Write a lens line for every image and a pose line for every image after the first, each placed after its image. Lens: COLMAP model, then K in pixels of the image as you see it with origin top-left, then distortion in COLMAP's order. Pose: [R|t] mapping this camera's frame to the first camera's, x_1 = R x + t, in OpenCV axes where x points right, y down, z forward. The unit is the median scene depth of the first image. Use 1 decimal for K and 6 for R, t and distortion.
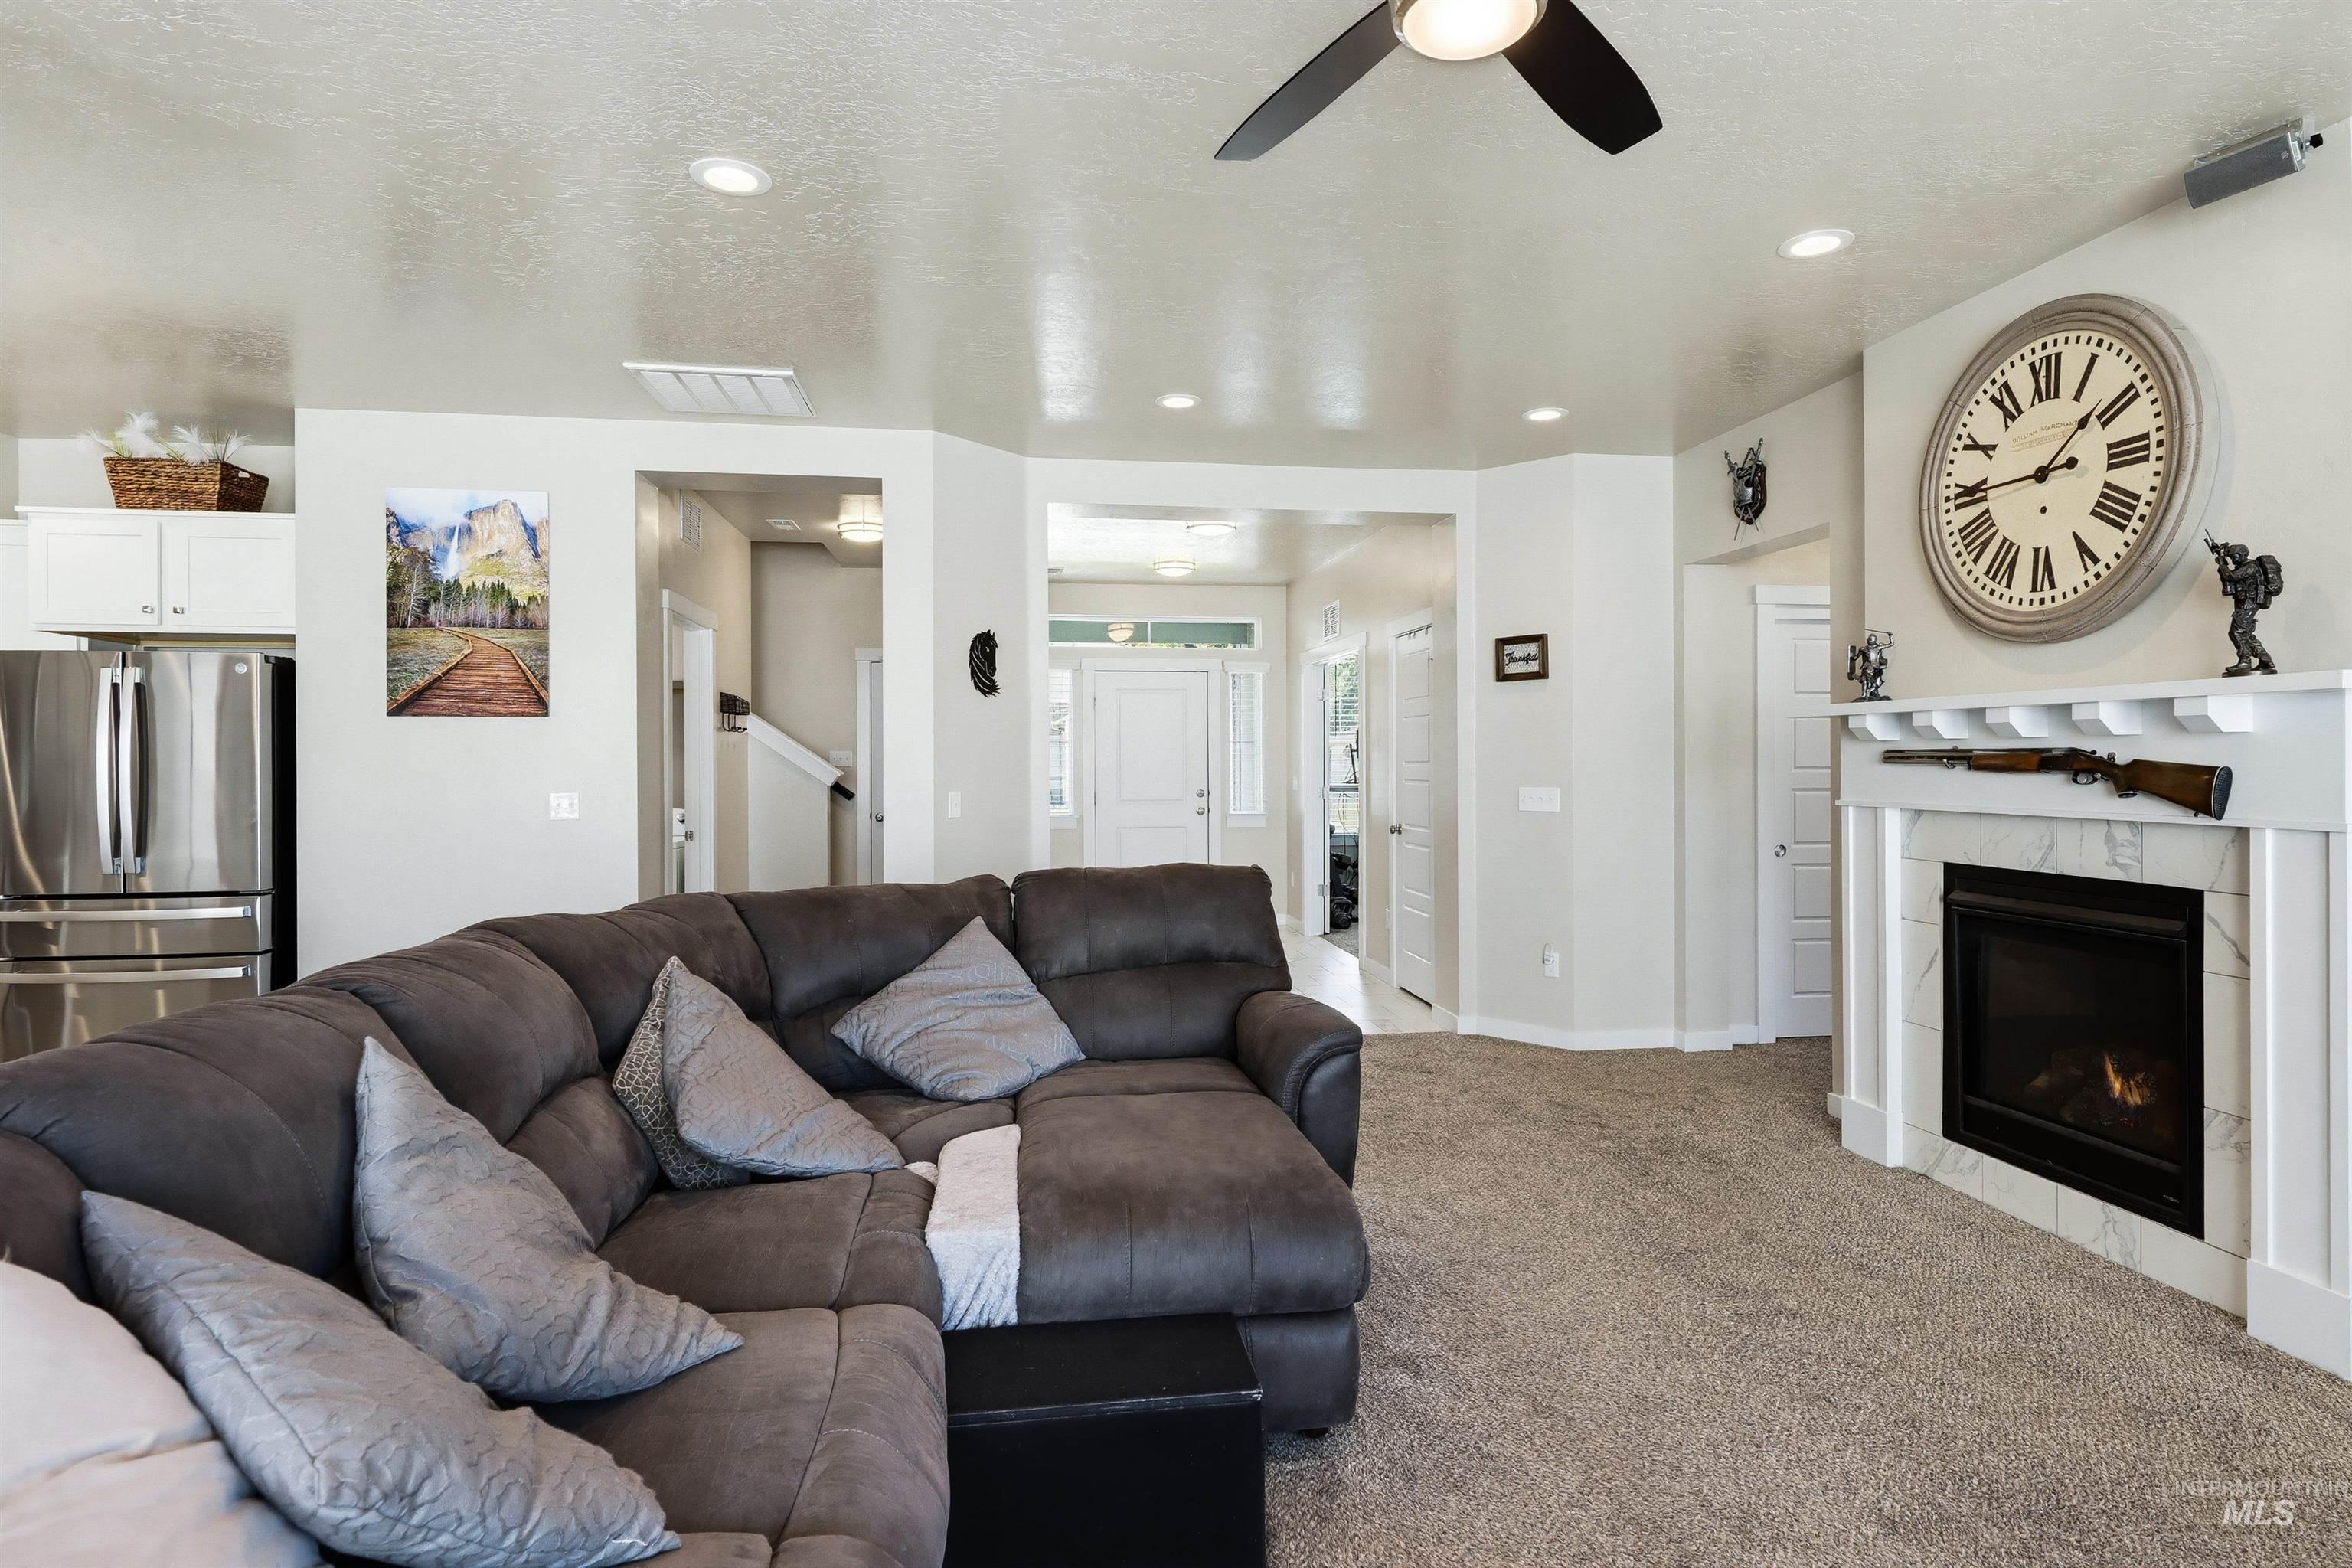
lens RADIAL K [[1240.2, 0, 1184.3], [0, 1240.2, 764.4], [0, 0, 1]] dist [0.002658, -0.000700]
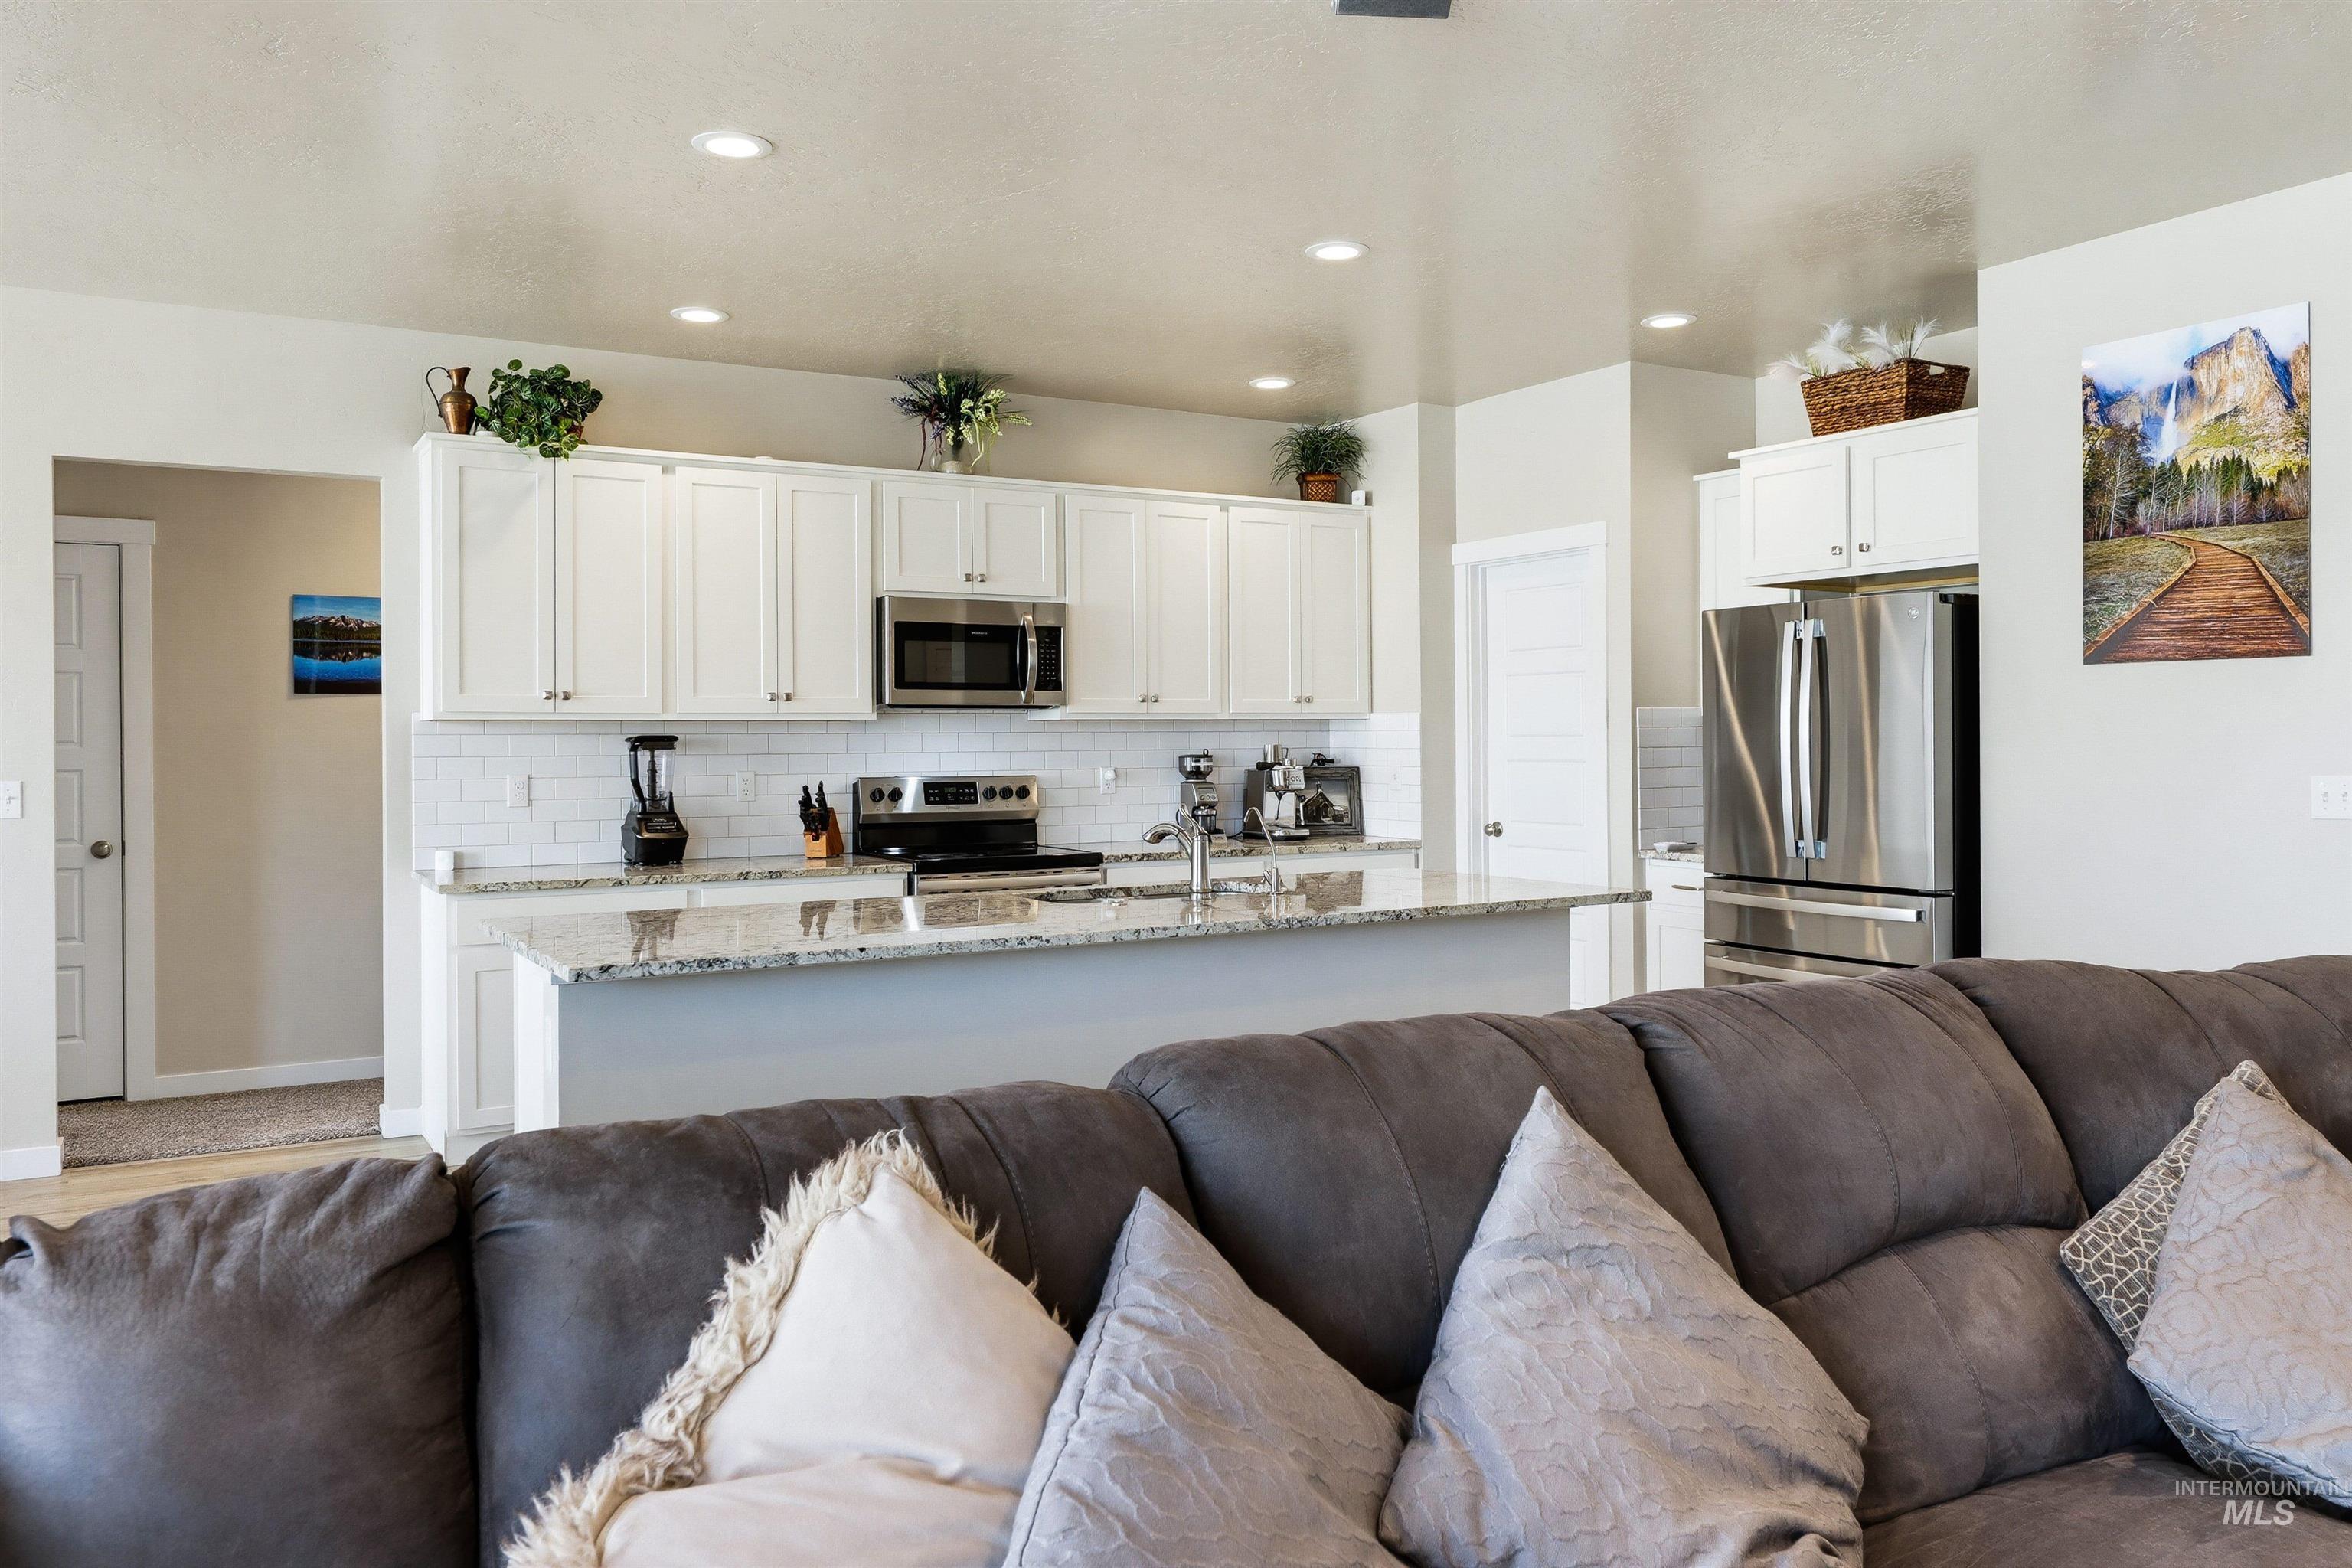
lens RADIAL K [[1708.9, 0, 1181.0], [0, 1708.9, 739.8], [0, 0, 1]] dist [-0.001503, 0.002282]
pose [[0.377909, 0.001995, -0.925840, 0.096843], [0.002753, 0.999991, 0.003278, 0.000511], [0.925838, -0.003788, 0.377900, 0.164867]]
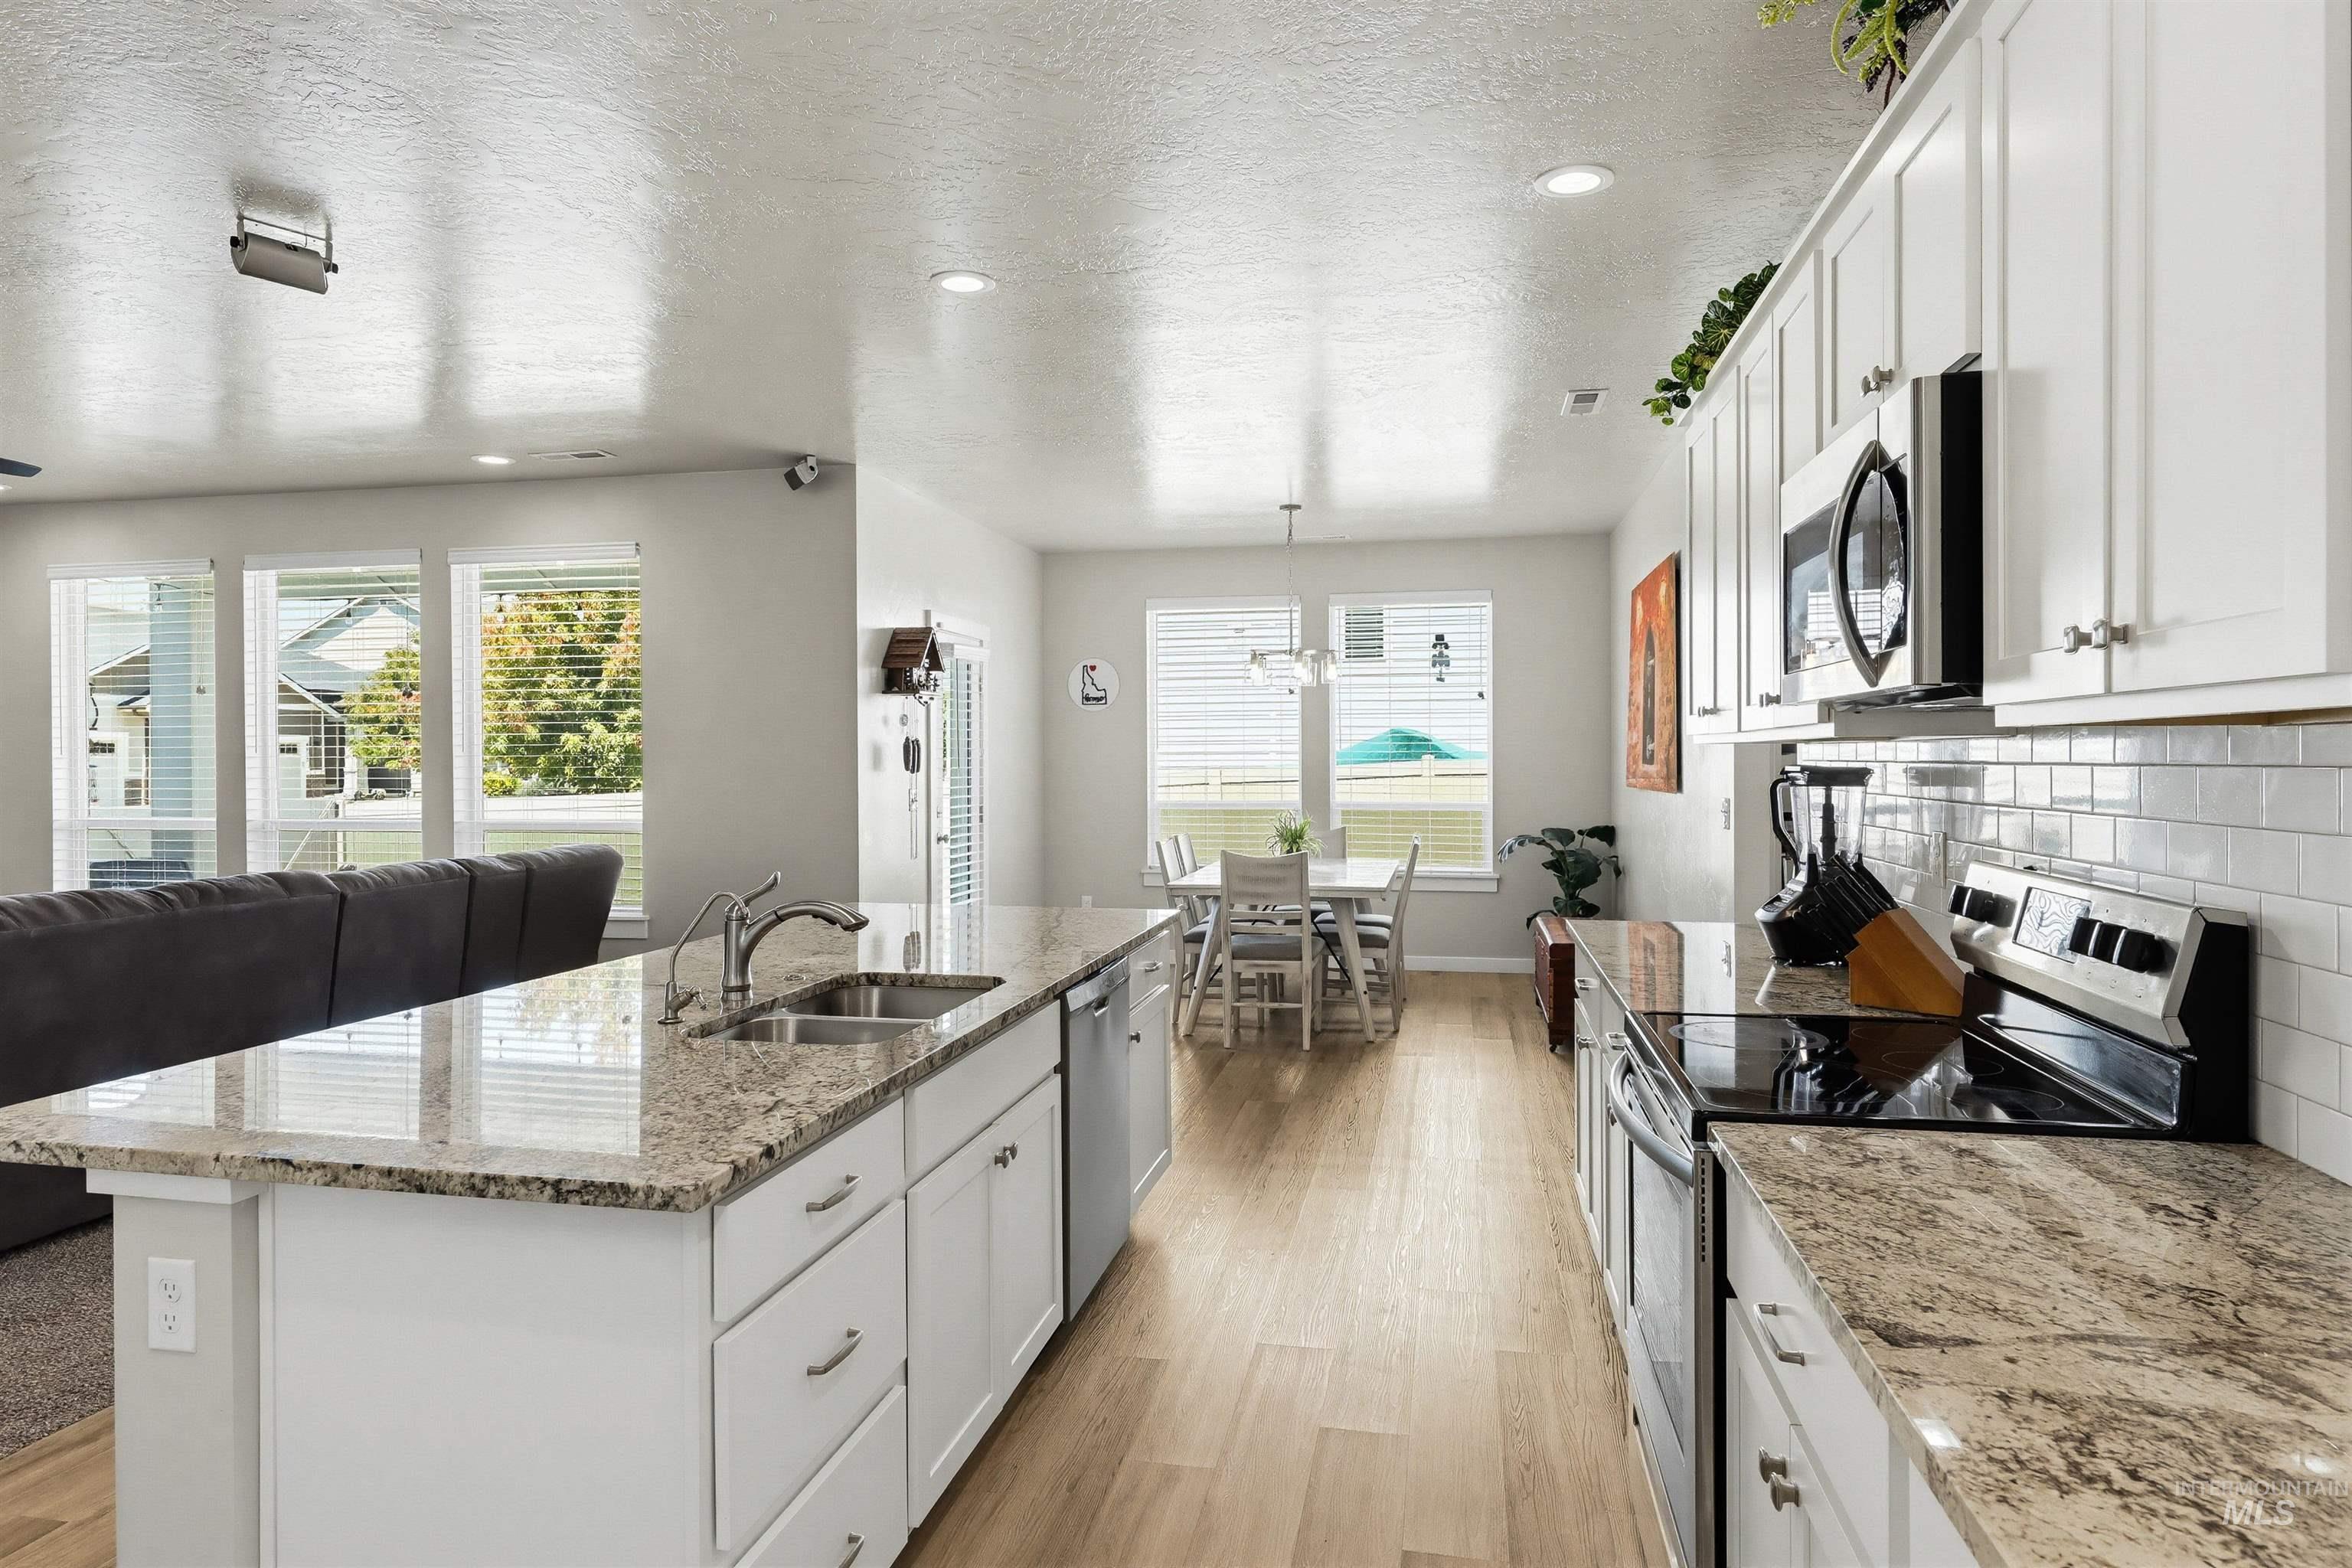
lens RADIAL K [[1374.9, 0, 1167.4], [0, 1374.9, 766.5], [0, 0, 1]] dist [-0.000561, 0.000012]
pose [[-0.941178, 0.004986, 0.337876, -1.370755], [0.007815, 0.999945, 0.007013, -0.005215], [-0.337822, 0.009241, -0.941165, 1.148794]]
